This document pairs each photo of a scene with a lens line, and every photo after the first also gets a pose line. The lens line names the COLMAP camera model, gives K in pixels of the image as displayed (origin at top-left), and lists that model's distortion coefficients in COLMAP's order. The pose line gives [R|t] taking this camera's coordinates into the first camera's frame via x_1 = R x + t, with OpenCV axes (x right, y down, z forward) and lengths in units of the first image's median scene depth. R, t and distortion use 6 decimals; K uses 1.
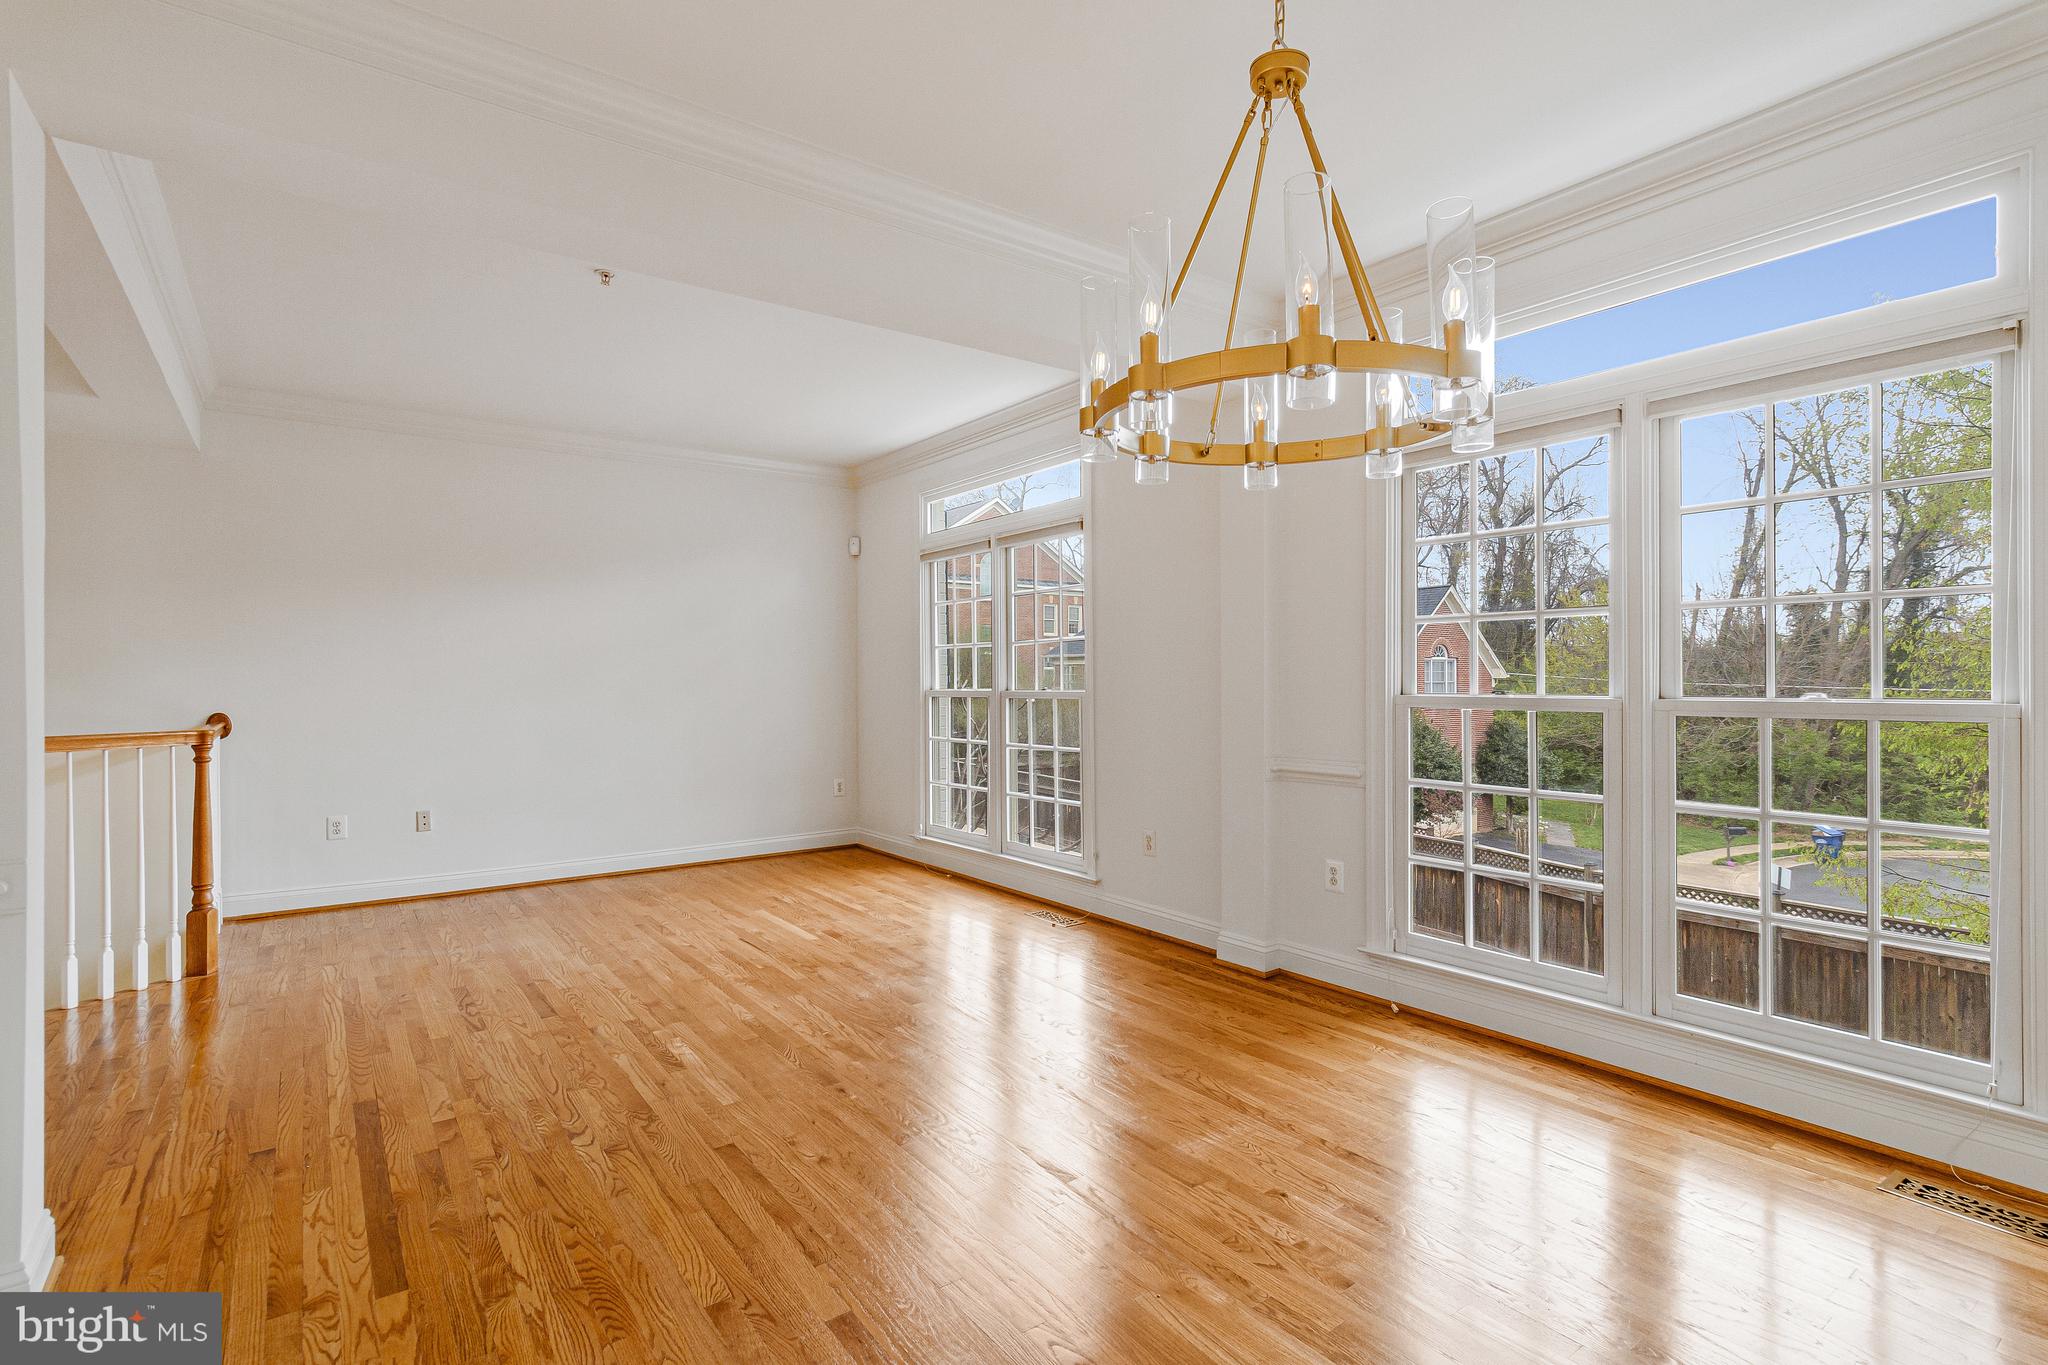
lens RADIAL K [[984.1, 0, 1040.3], [0, 984.1, 684.9], [0, 0, 1]] dist [0.009200, 0.000988]
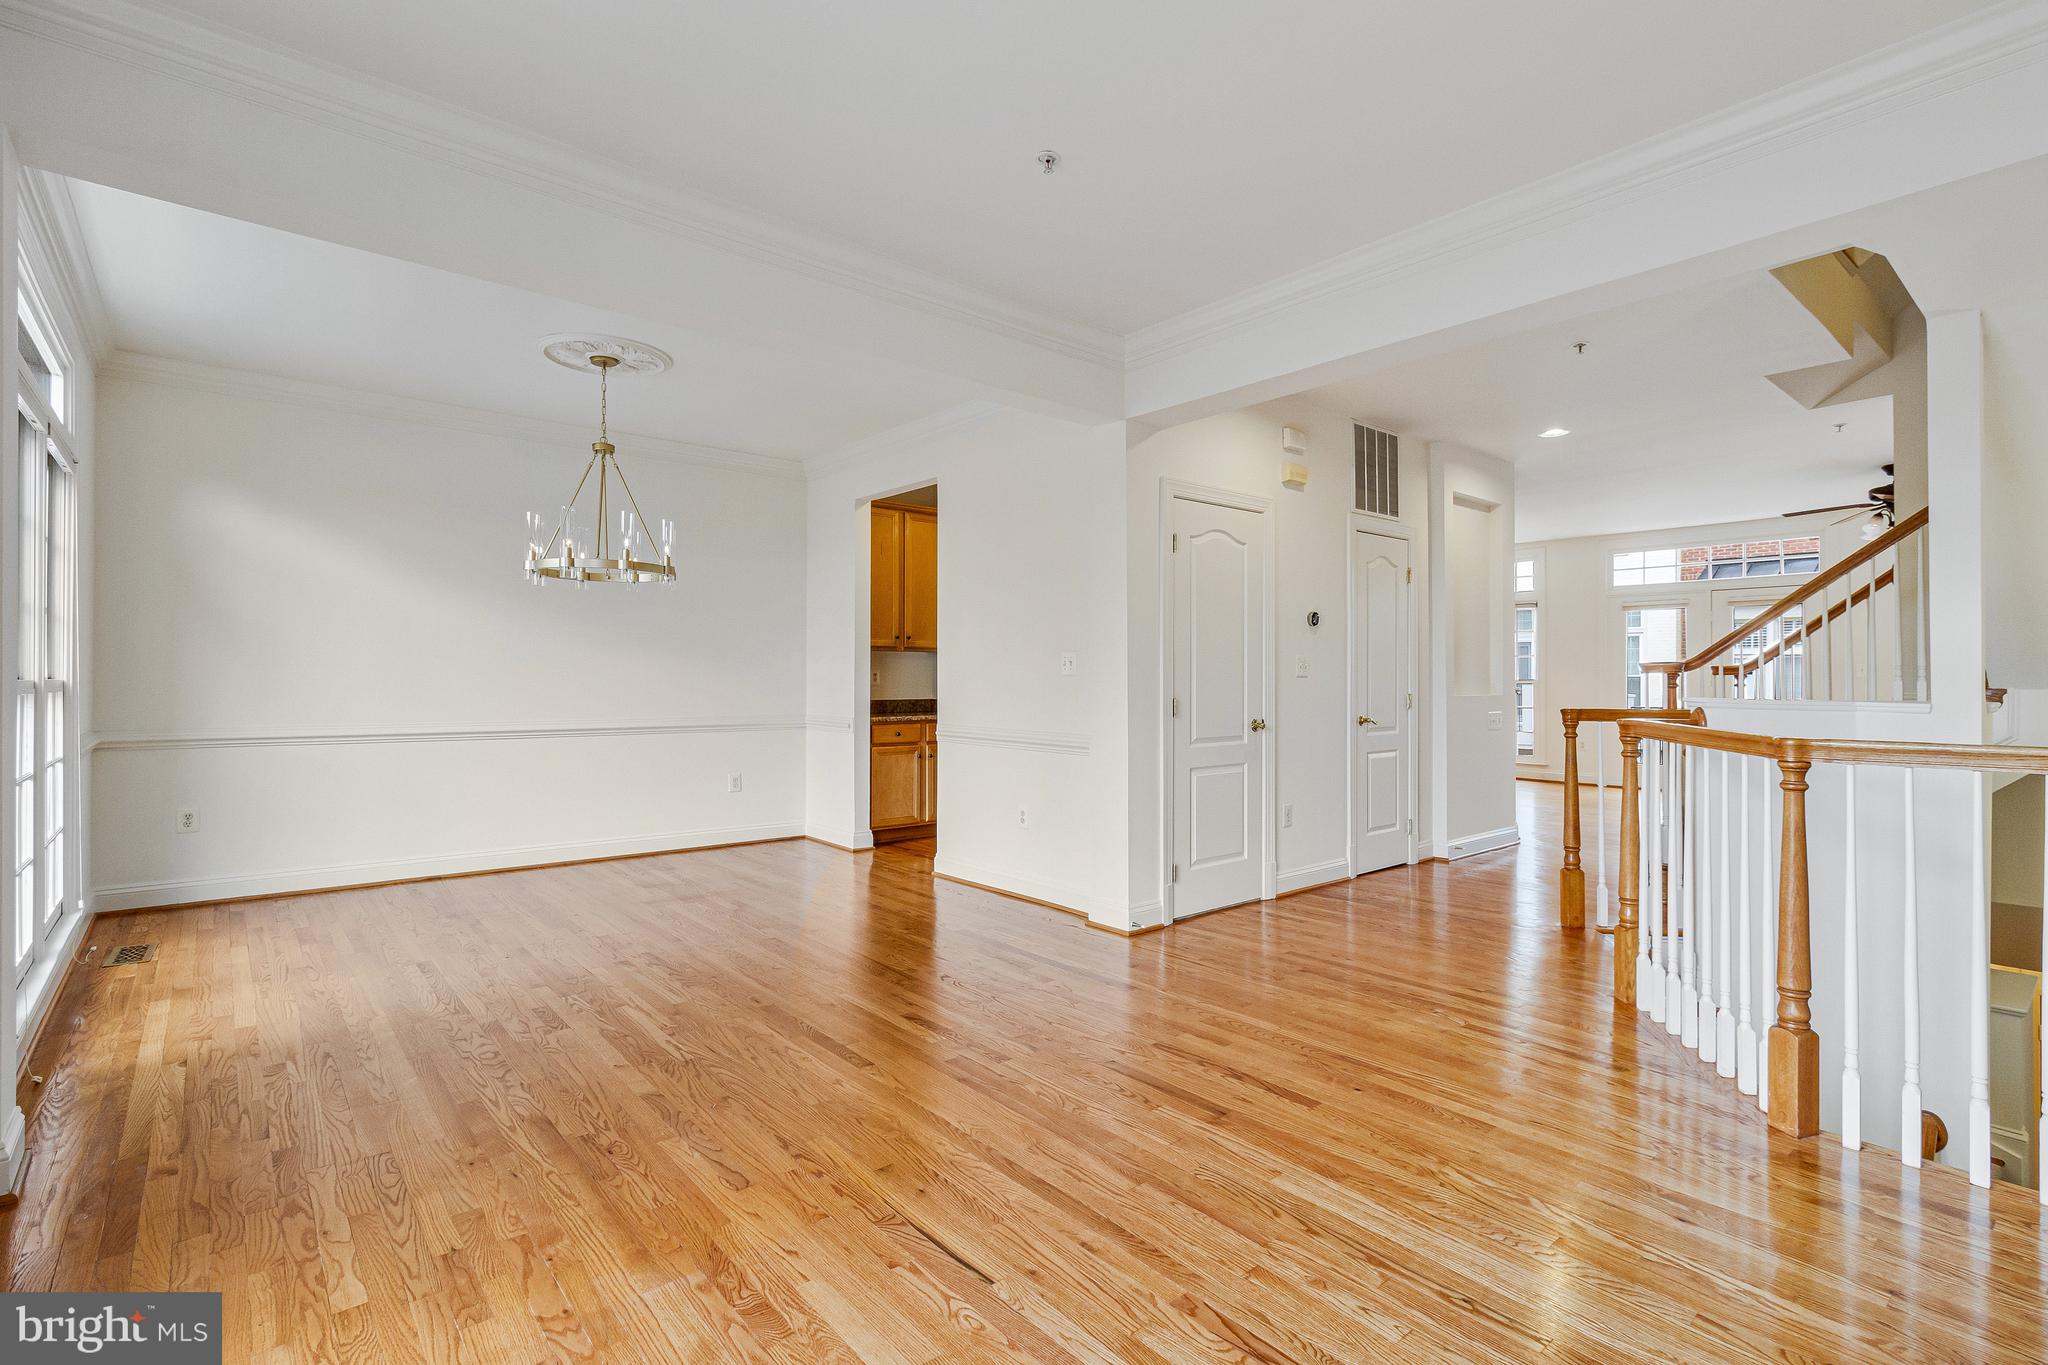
lens RADIAL K [[956.5, 0, 1023.8], [0, 956.5, 675.9], [0, 0, 1]] dist [0.003977, 0.000082]
pose [[-0.998565, -0.000541, -0.053548, -0.356541], [-0.000645, 0.999998, 0.001934, 0.006338], [0.053547, 0.001966, -0.998563, 1.683424]]
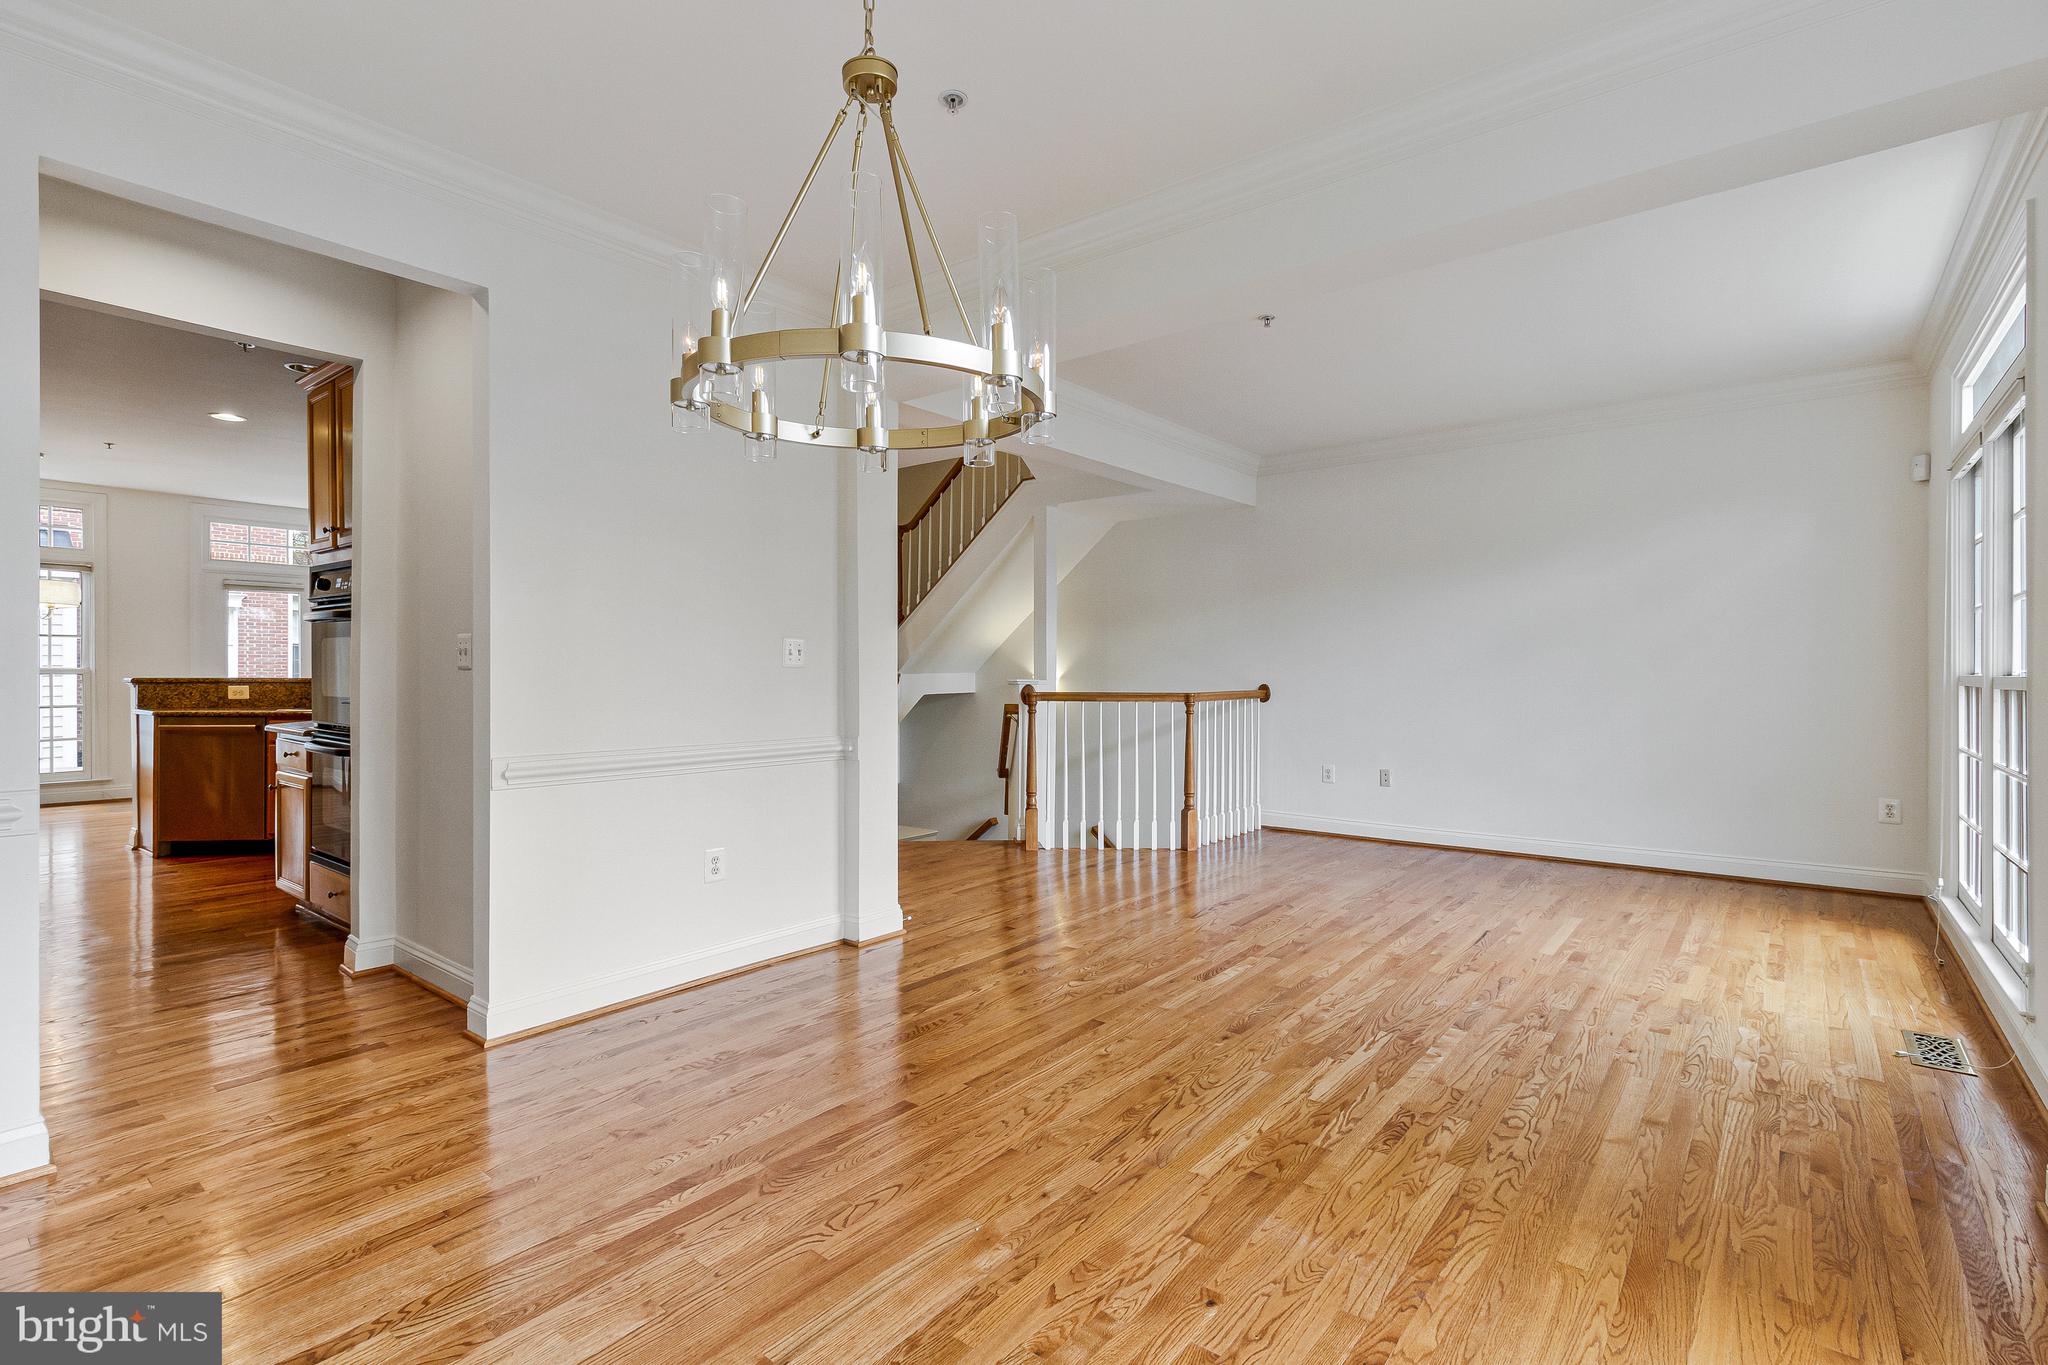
lens RADIAL K [[956.5, 0, 1023.8], [0, 956.5, 675.9], [0, 0, 1]] dist [0.003977, 0.000082]
pose [[0.246876, 0.011015, -0.968984, 0.576633], [-0.005904, 0.999934, 0.009863, 0.006084], [0.969029, 0.003285, 0.246925, 0.405987]]
